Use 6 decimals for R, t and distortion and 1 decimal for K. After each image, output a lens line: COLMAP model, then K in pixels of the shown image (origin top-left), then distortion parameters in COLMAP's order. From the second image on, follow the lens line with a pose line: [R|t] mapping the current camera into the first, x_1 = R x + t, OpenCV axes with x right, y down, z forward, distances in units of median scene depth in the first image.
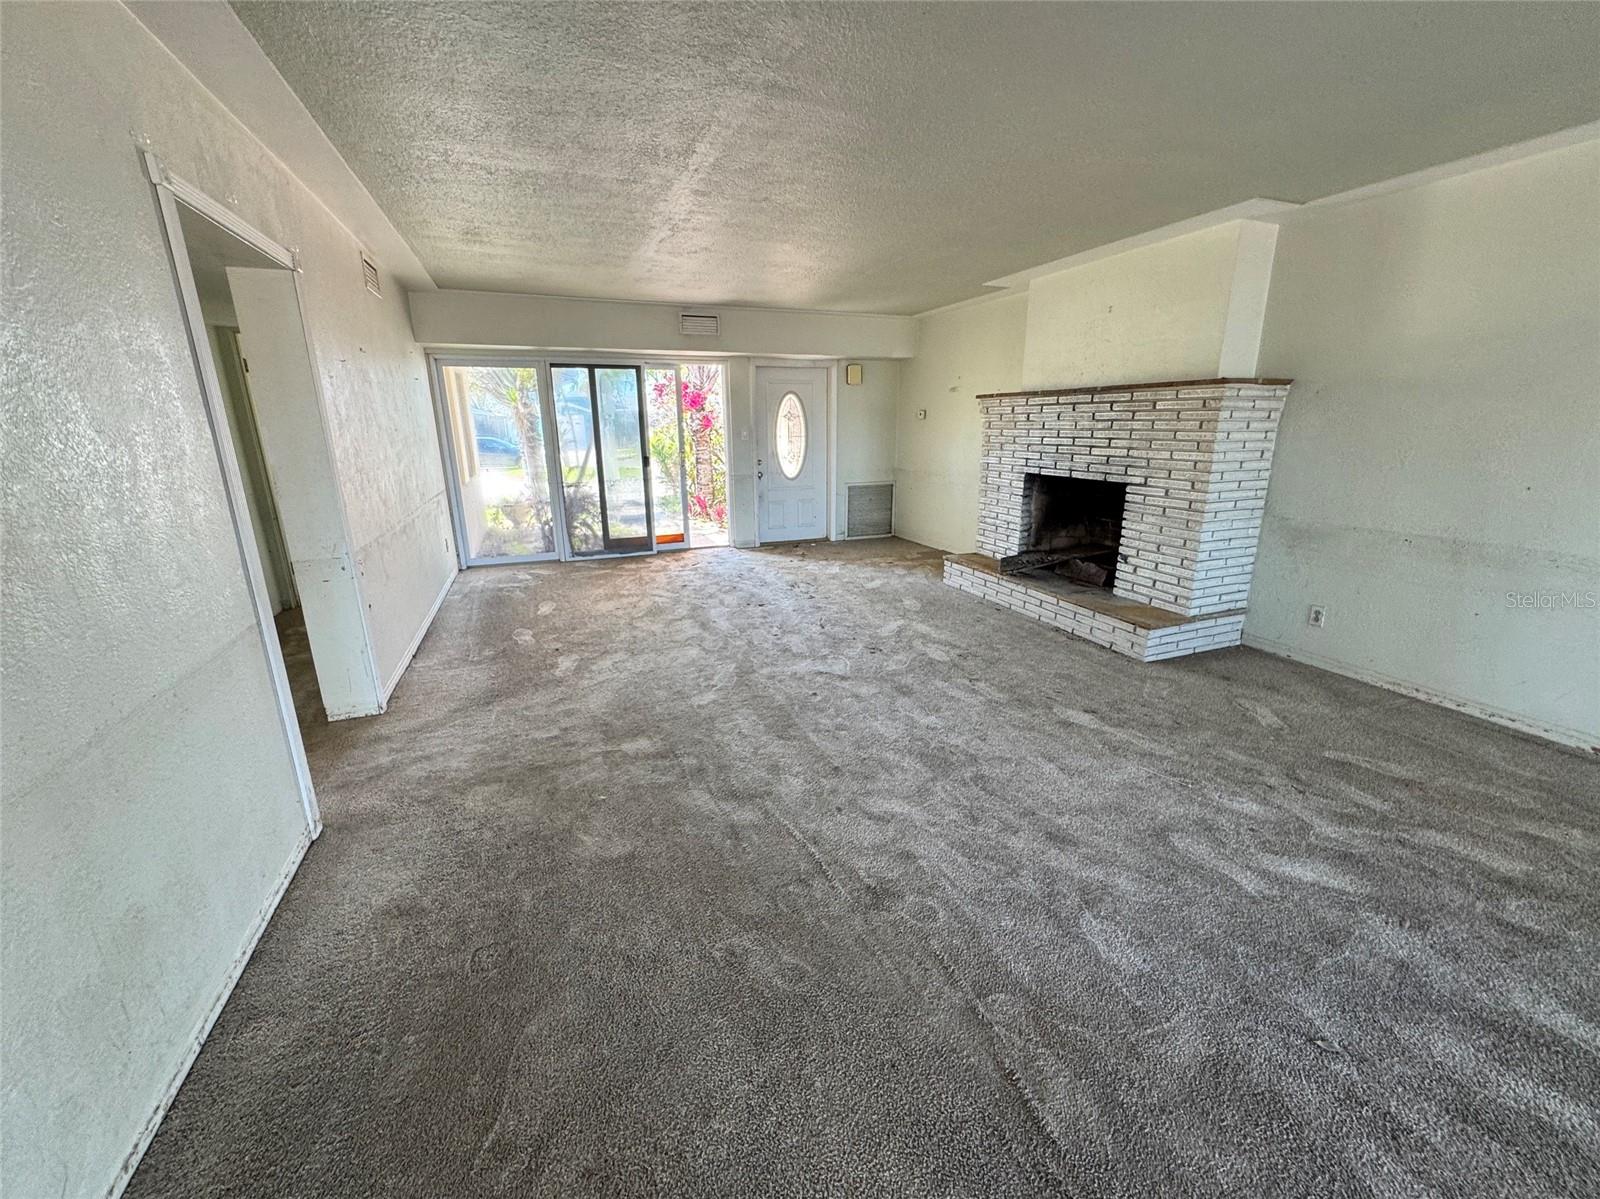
lens RADIAL K [[642.4, 0, 799.0], [0, 642.4, 596.2], [0, 0, 1]] dist [-0.001226, -0.000216]
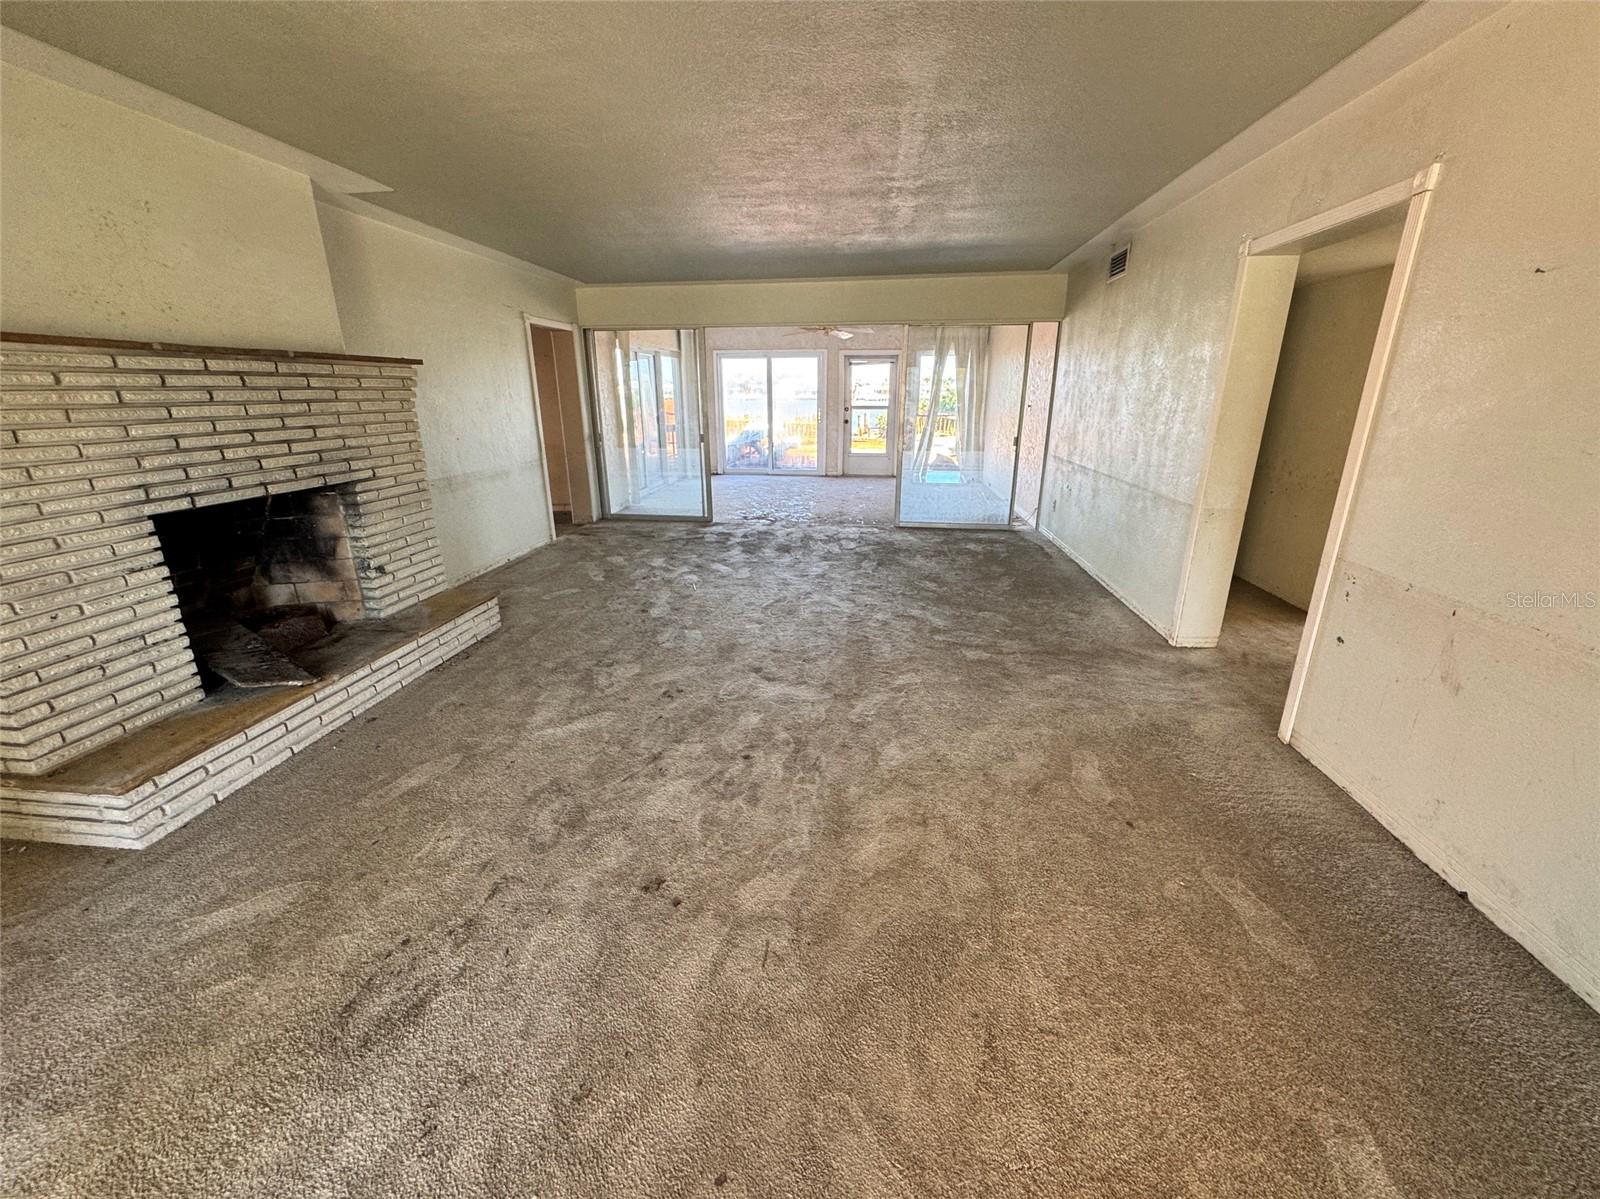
lens RADIAL K [[642.4, 0, 796.7], [0, 642.4, 600.6], [0, 0, 1]] dist [-0.001226, -0.000216]
pose [[-0.881276, -0.131461, 0.453951, -0.352527], [0.138783, 0.846198, 0.514478, -0.388306], [-0.451766, 0.516398, -0.727489, 1.425688]]
